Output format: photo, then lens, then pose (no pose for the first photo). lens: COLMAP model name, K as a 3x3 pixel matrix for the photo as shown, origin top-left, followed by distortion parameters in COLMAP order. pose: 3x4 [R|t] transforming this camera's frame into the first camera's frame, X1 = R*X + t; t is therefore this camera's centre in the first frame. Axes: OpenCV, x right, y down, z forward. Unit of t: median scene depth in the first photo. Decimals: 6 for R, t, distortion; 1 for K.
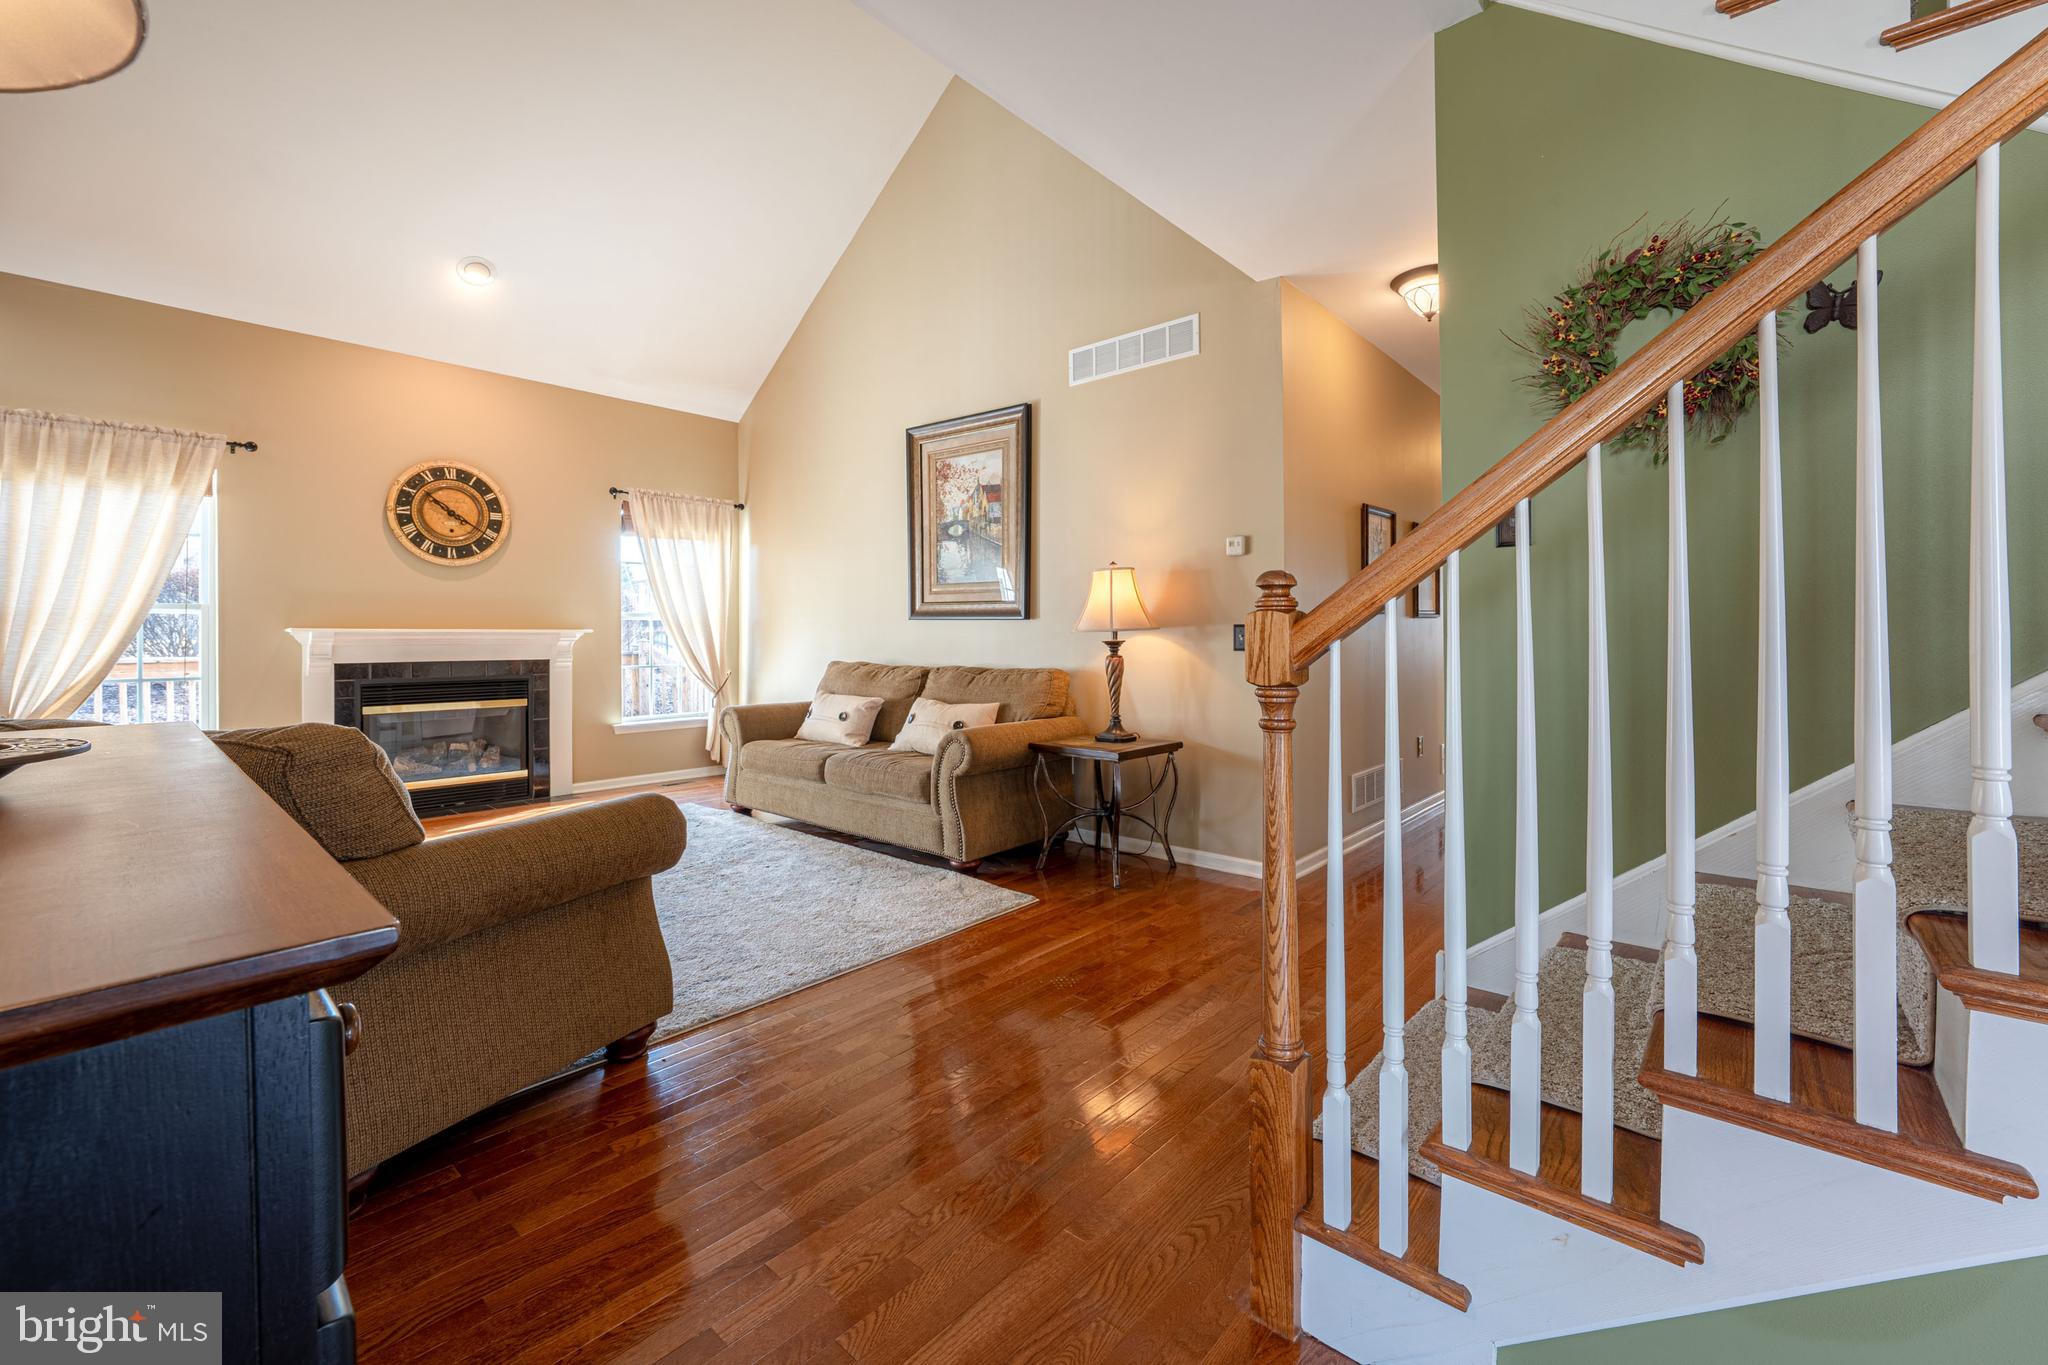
lens RADIAL K [[829.5, 0, 1023.9], [0, 829.5, 633.9], [0, 0, 1]] dist [-0.008491, 0.000596]
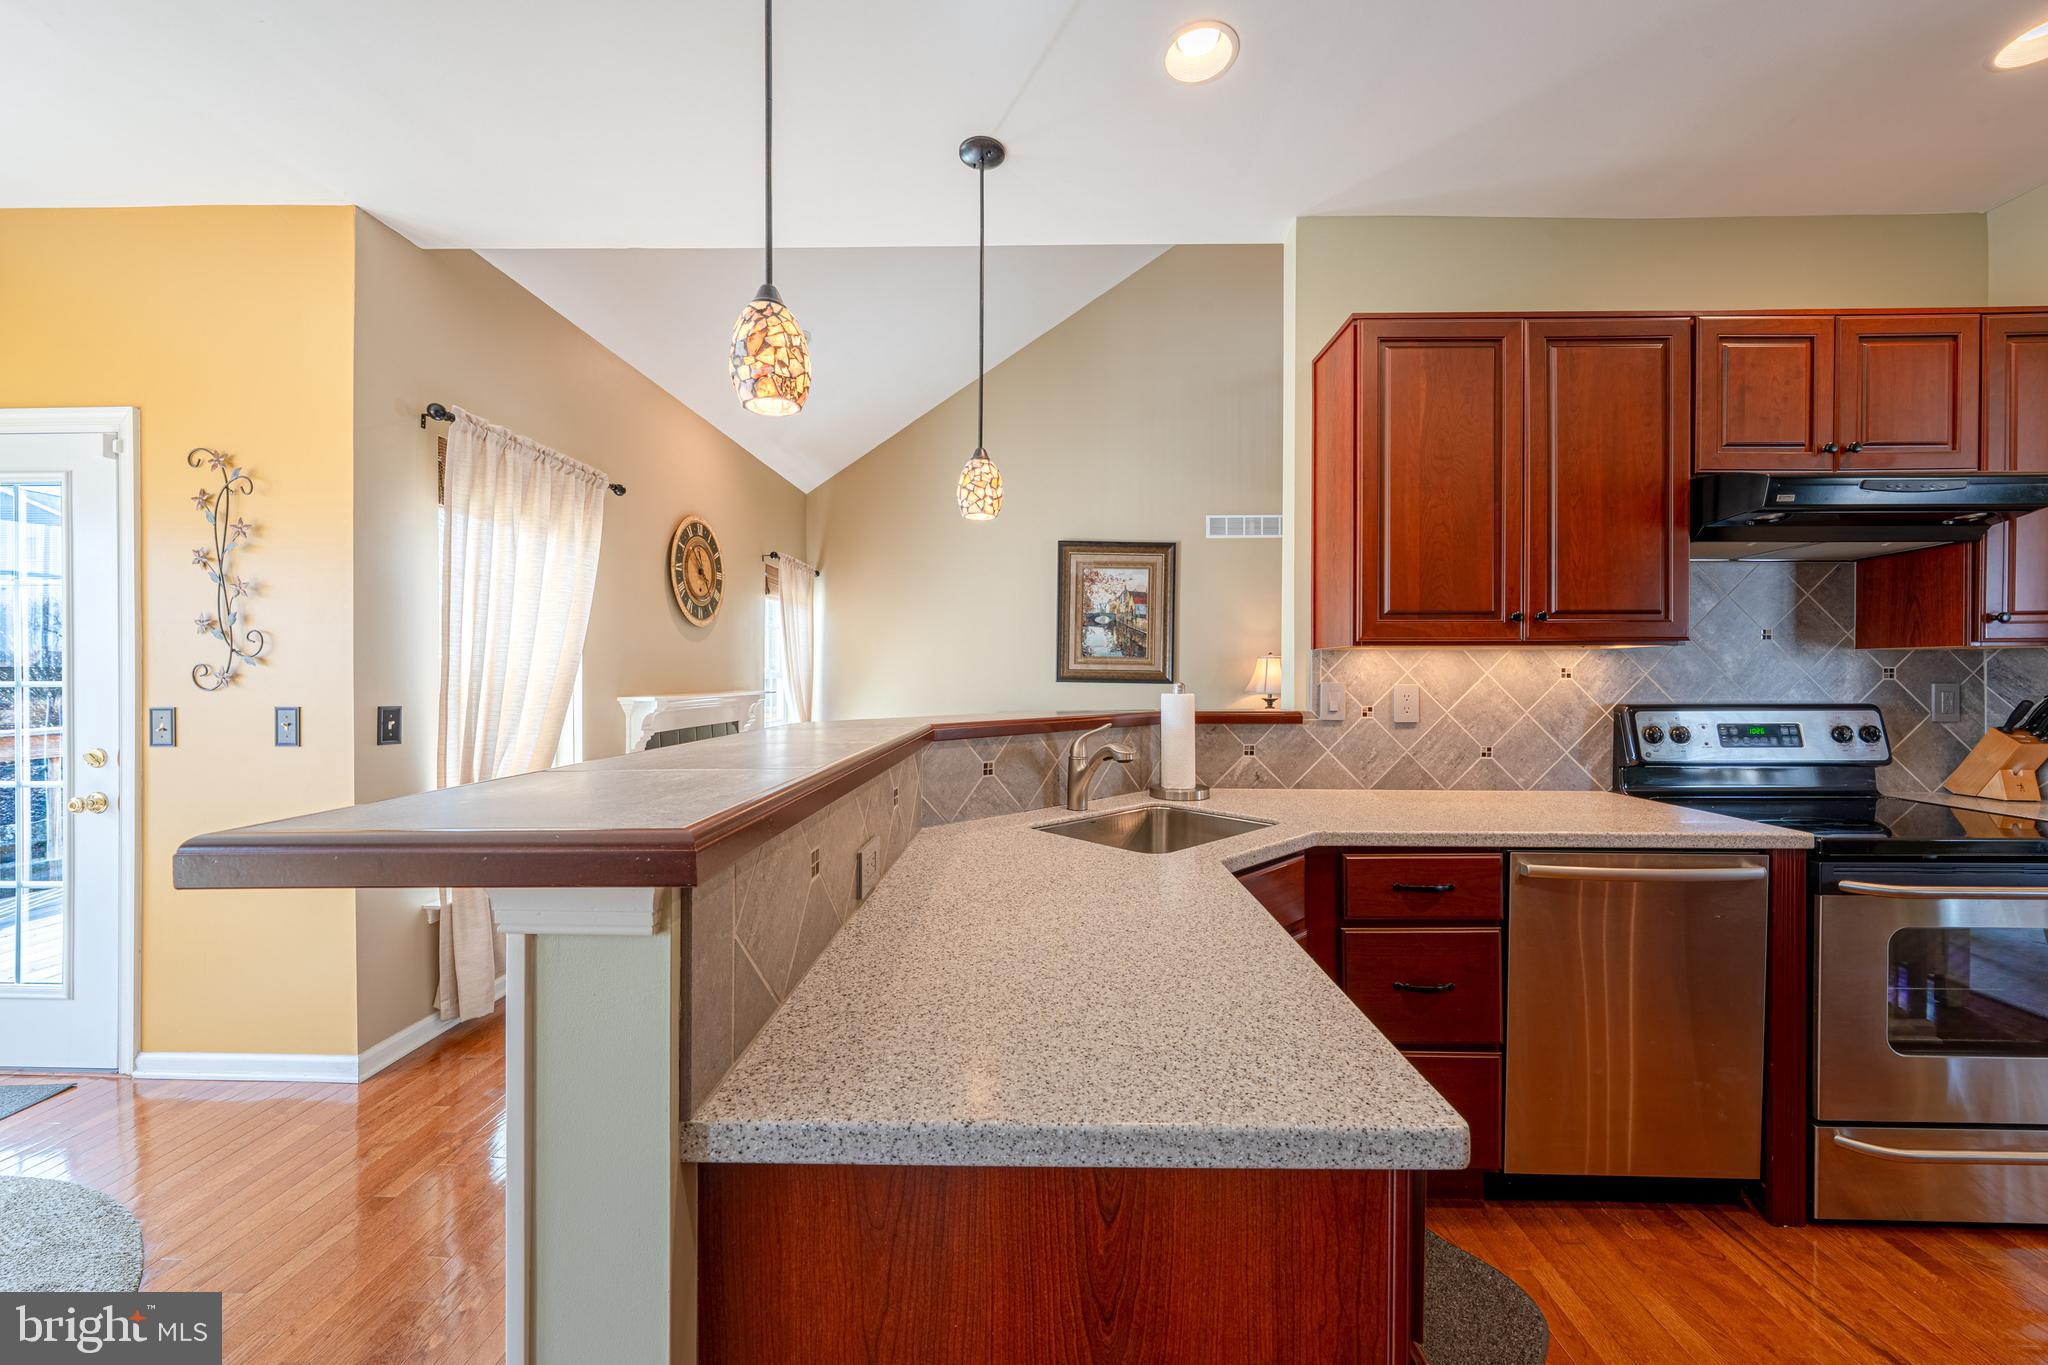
lens RADIAL K [[733.6, 0, 1033.7], [0, 733.6, 678.3], [0, 0, 1]] dist [-0.001826, 0.000069]
pose [[0.767330, -0.000199, 0.641253, -0.975929], [-0.007267, 0.999933, 0.009007, -0.035490], [-0.641211, -0.011571, 0.767277, 0.114297]]
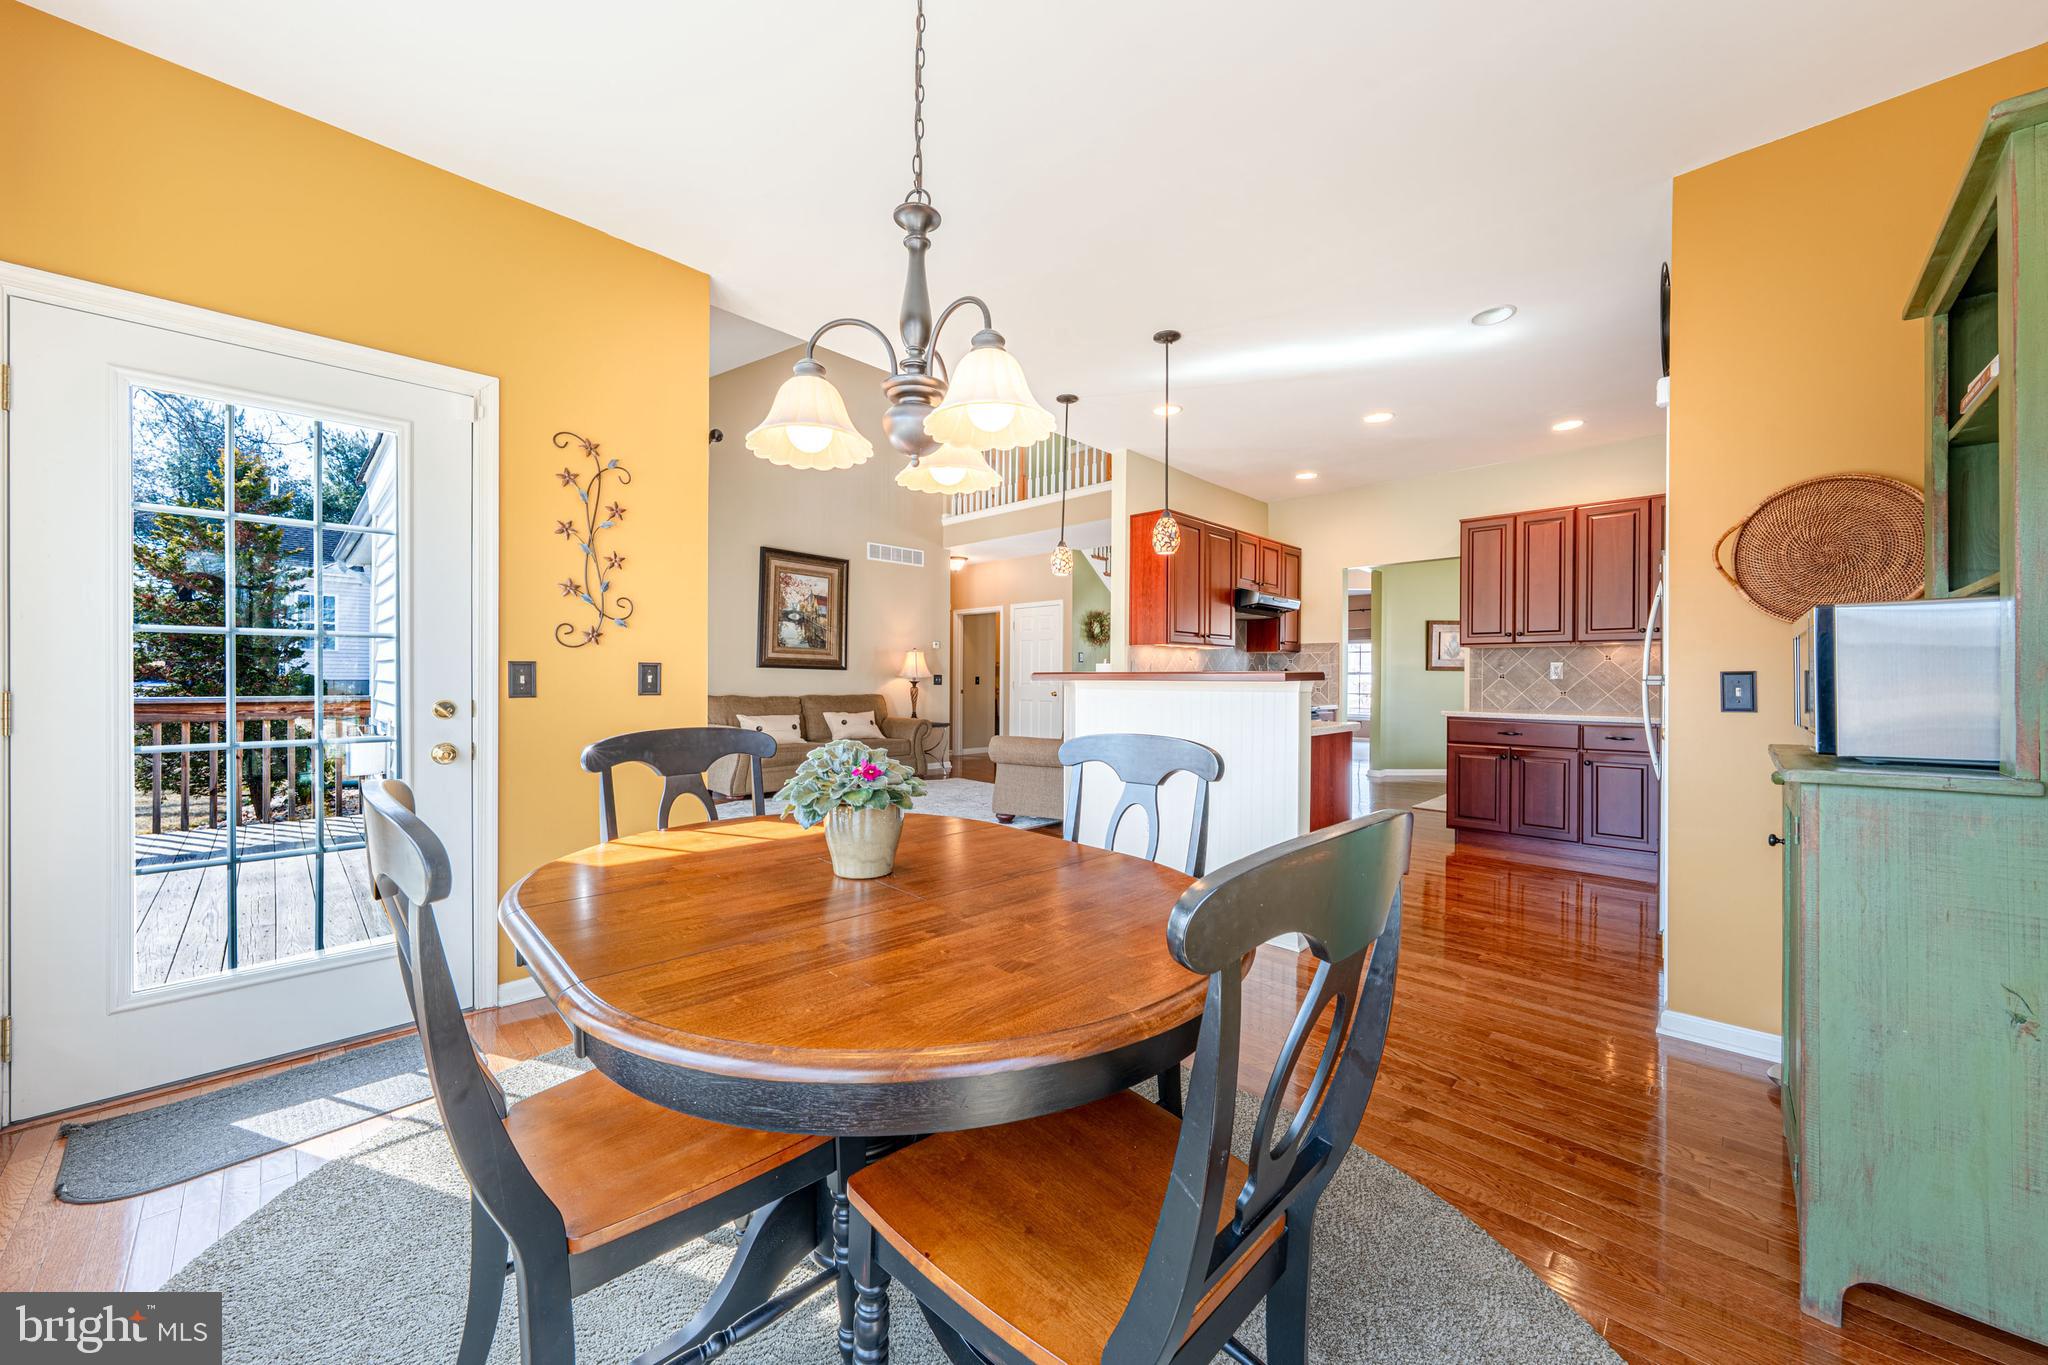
lens RADIAL K [[733.6, 0, 1027.3], [0, 733.6, 681.4], [0, 0, 1]] dist [-0.001826, 0.000069]
pose [[0.053777, -0.002333, 0.998550, -1.567333], [-0.013335, 0.999906, 0.003054, -0.002036], [-0.998464, -0.013480, 0.053741, 0.437721]]
